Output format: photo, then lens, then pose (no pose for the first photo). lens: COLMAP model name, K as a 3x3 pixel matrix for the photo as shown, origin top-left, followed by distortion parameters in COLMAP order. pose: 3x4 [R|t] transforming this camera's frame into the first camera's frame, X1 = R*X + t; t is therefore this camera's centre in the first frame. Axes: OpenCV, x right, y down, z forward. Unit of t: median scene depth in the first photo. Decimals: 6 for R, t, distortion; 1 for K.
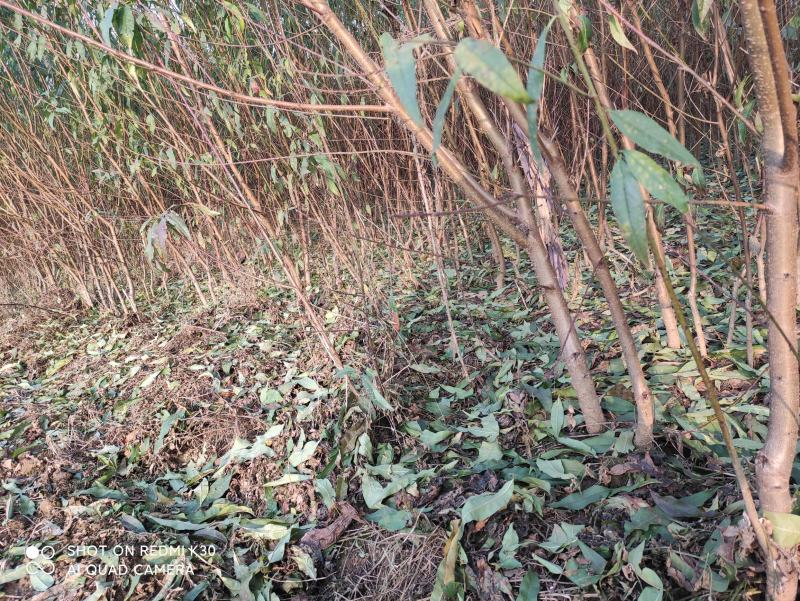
lens RADIAL K [[588.9, 0, 394.5], [0, 588.9, 293.3], [0, 0, 1]] dist [0.049839, -0.042099]
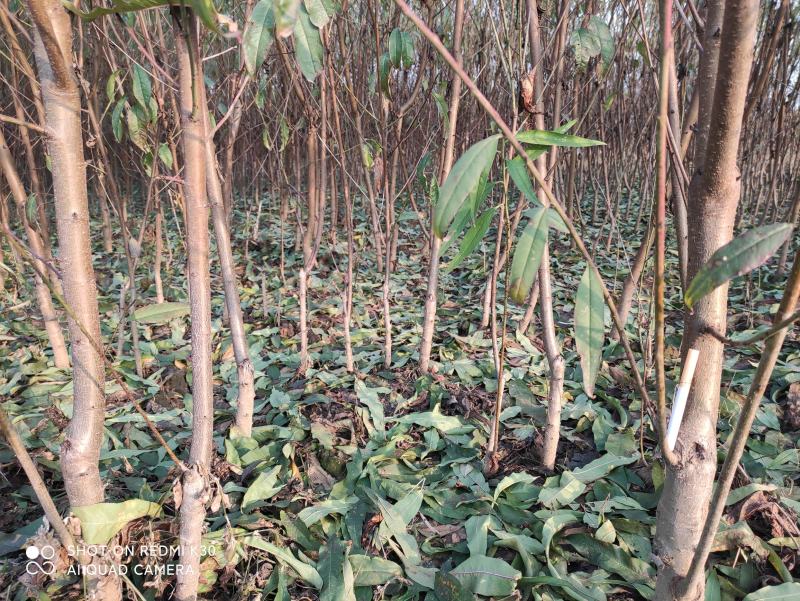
lens RADIAL K [[588.9, 0, 399.0], [0, 588.9, 294.3], [0, 0, 1]] dist [0.049839, -0.042099]
pose [[0.651594, 0.016772, 0.758382, 0.152637], [0.046552, 0.996987, -0.062046, 0.076156], [-0.757138, 0.075733, 0.648850, 0.049877]]
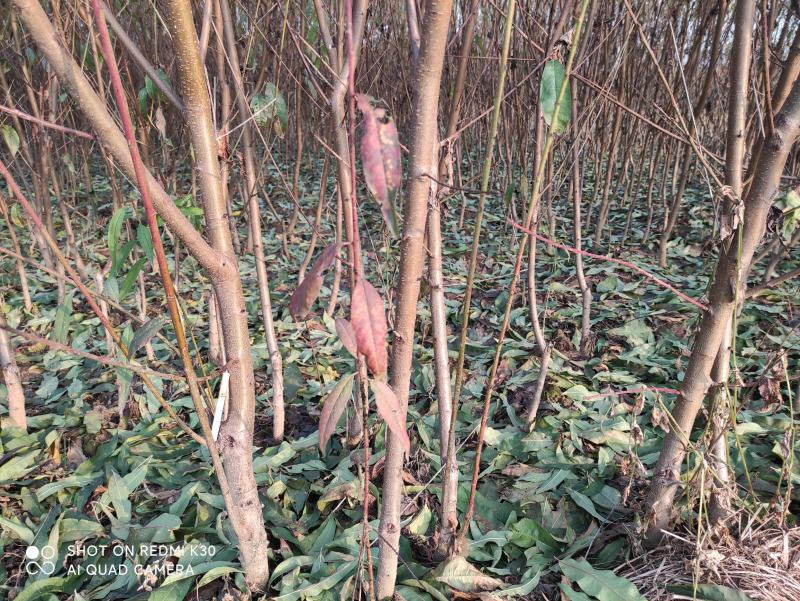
lens RADIAL K [[588.9, 0, 400.4], [0, 588.9, 298.4], [0, 0, 1]] dist [0.049839, -0.042099]
pose [[0.586970, -0.064801, 0.807012, 0.222227], [0.068961, 0.997171, 0.029912, 0.018947], [-0.806667, 0.038095, 0.589778, -0.319267]]
